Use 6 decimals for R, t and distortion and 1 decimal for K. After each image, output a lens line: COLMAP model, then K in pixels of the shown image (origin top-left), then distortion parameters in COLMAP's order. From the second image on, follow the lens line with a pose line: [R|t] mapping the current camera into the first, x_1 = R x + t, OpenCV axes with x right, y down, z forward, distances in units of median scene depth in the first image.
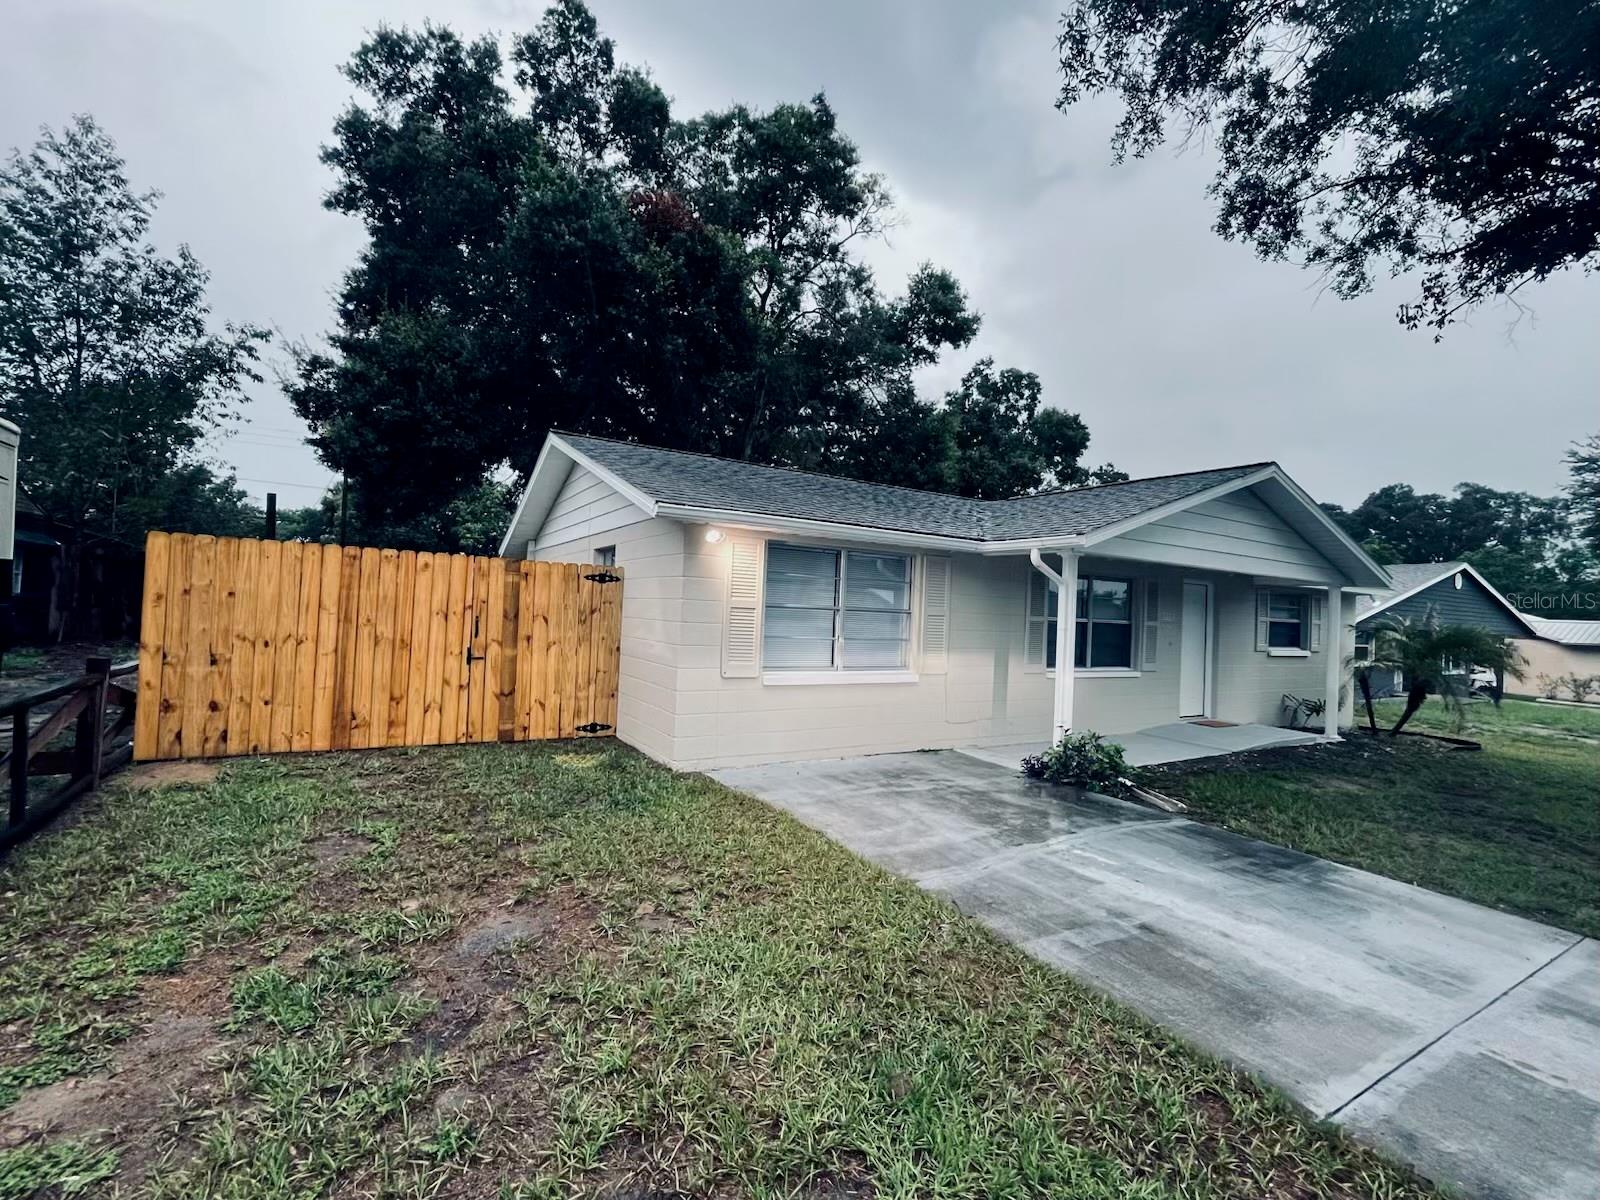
lens RADIAL K [[705.9, 0, 802.2], [0, 705.9, 597.4], [0, 0, 1]] dist [-0.000529, 0.001437]
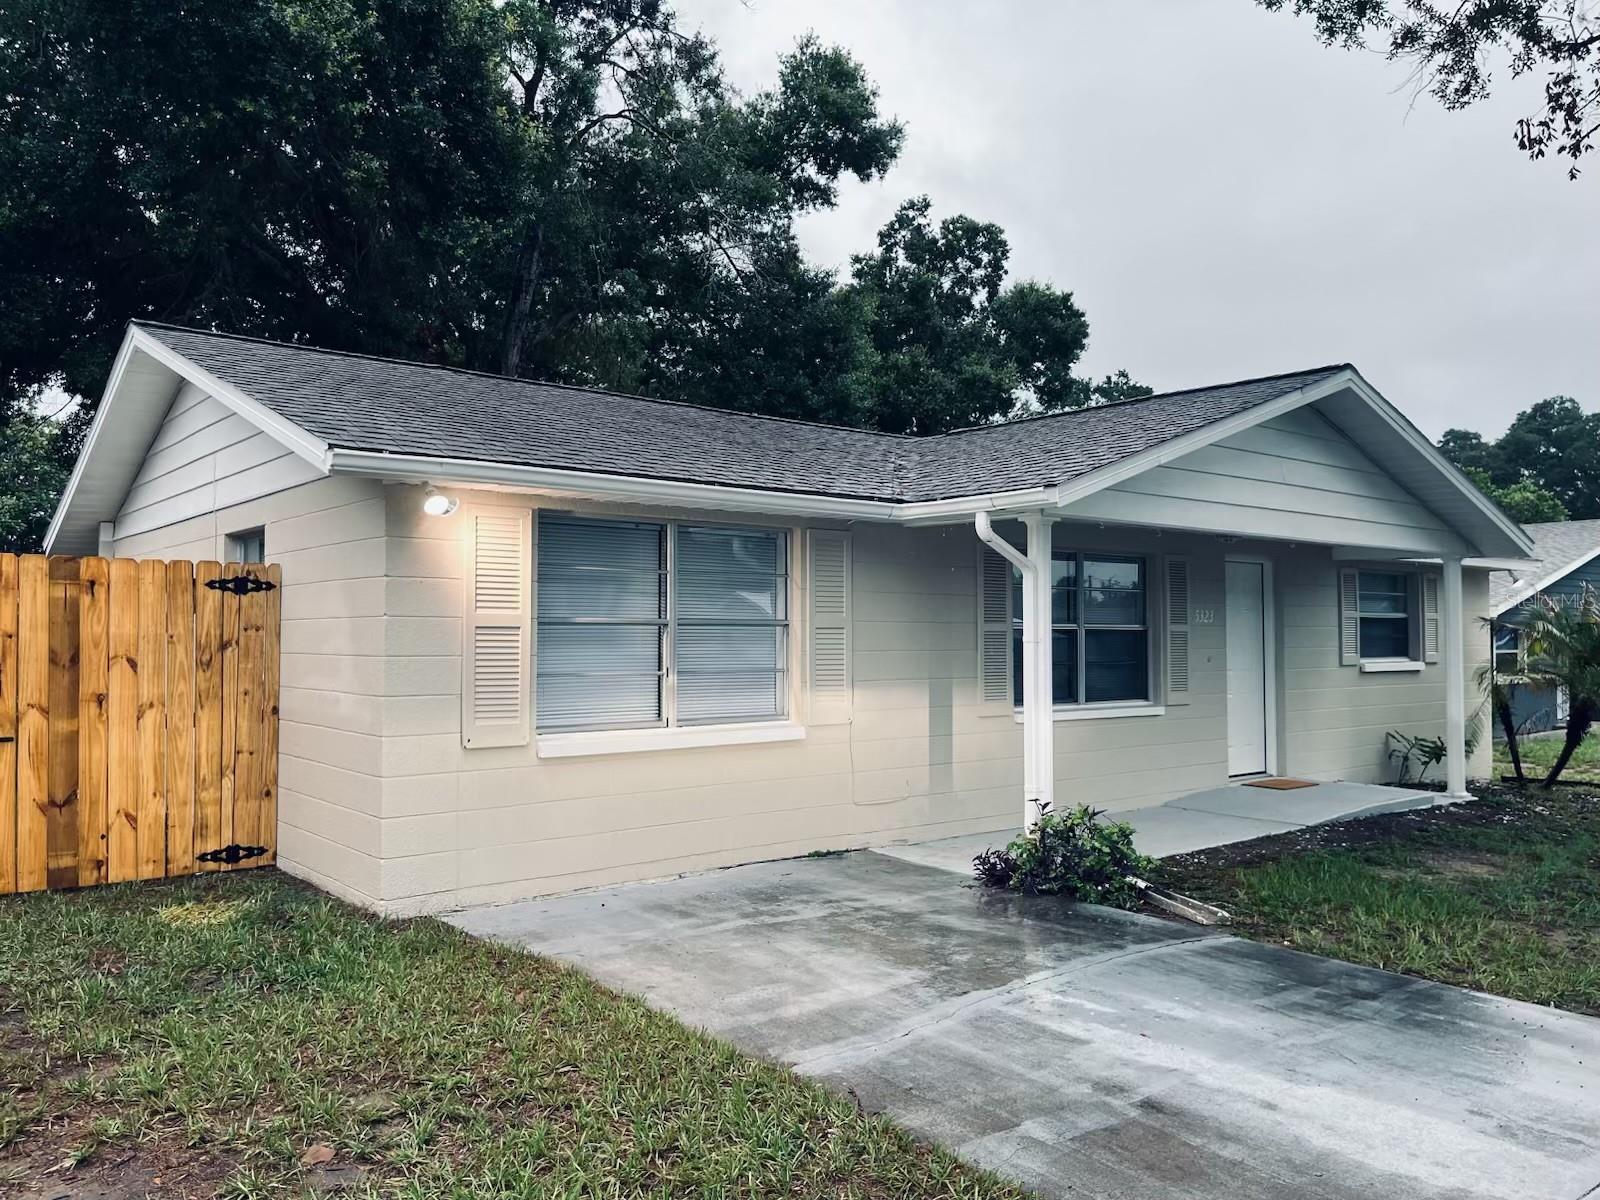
lens RADIAL K [[1207.1, 0, 791.3], [0, 1207.1, 599.7], [0, 0, 1]] dist [0.076951, -0.100986]
pose [[0.990114, -0.037395, 0.135188, 0.014672], [0.038275, 0.999260, -0.003919, 0.003635], [-0.134941, 0.009054, 0.990812, -0.014961]]
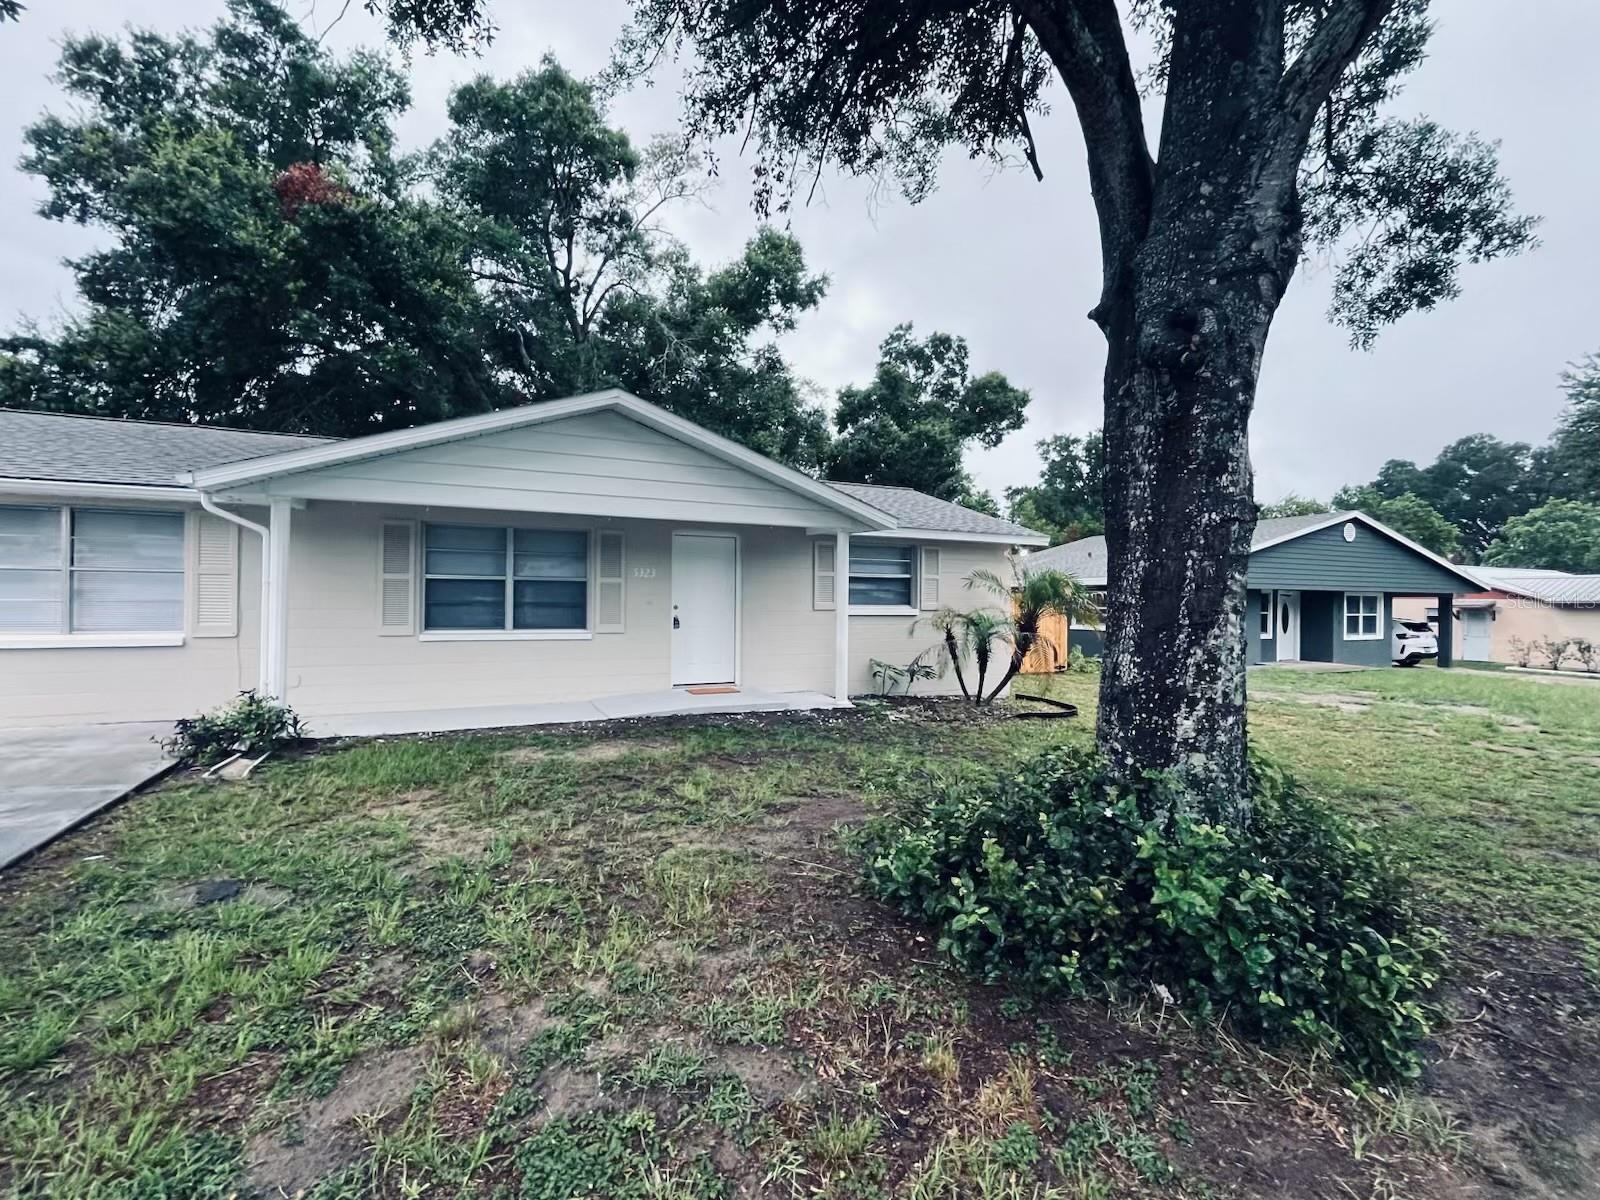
lens RADIAL K [[705.9, 0, 791.9], [0, 705.9, 597.7], [0, 0, 1]] dist [-0.000529, 0.001437]
pose [[0.992799, -0.033318, -0.115066, 0.872989], [0.034875, 0.999325, 0.011544, 0.060405], [0.114603, -0.015473, 0.993291, 0.133397]]
